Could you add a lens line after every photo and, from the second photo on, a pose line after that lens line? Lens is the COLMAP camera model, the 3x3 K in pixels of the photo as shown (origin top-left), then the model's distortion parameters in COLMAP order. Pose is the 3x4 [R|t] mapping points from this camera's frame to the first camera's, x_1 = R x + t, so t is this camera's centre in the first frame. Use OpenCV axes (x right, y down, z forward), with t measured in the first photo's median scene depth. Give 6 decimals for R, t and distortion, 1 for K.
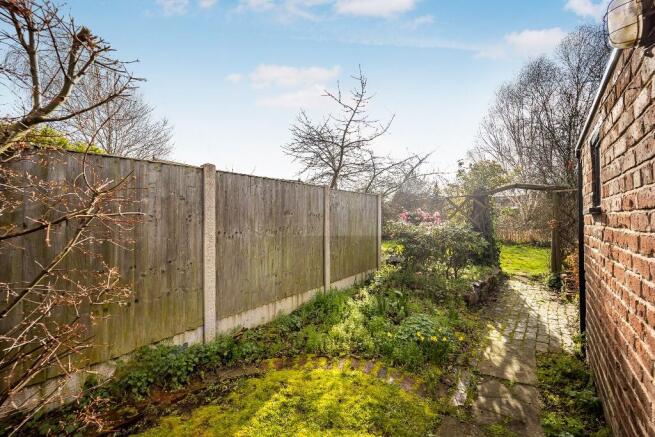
lens RADIAL K [[264.1, 0, 326.7], [0, 264.1, 217.0], [0, 0, 1]] dist [-0.021613, -0.000187]
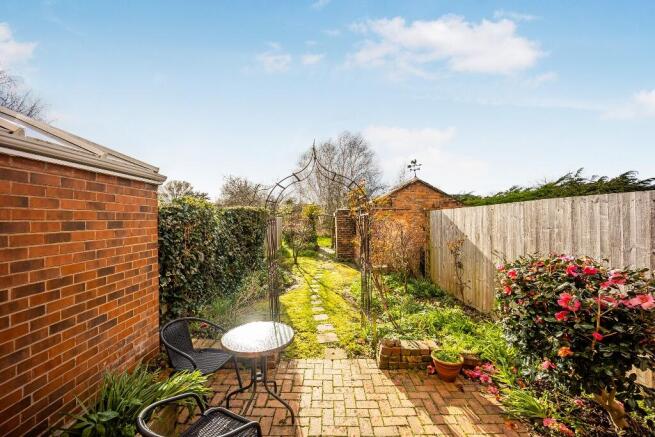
lens RADIAL K [[264.1, 0, 327.5], [0, 264.1, 219.2], [0, 0, 1]] dist [-0.021613, -0.000187]
pose [[0.770146, 0.008993, 0.637805, -0.701318], [-0.013059, 0.999913, 0.001670, -0.050475], [-0.637734, -0.009615, 0.770196, -0.824897]]
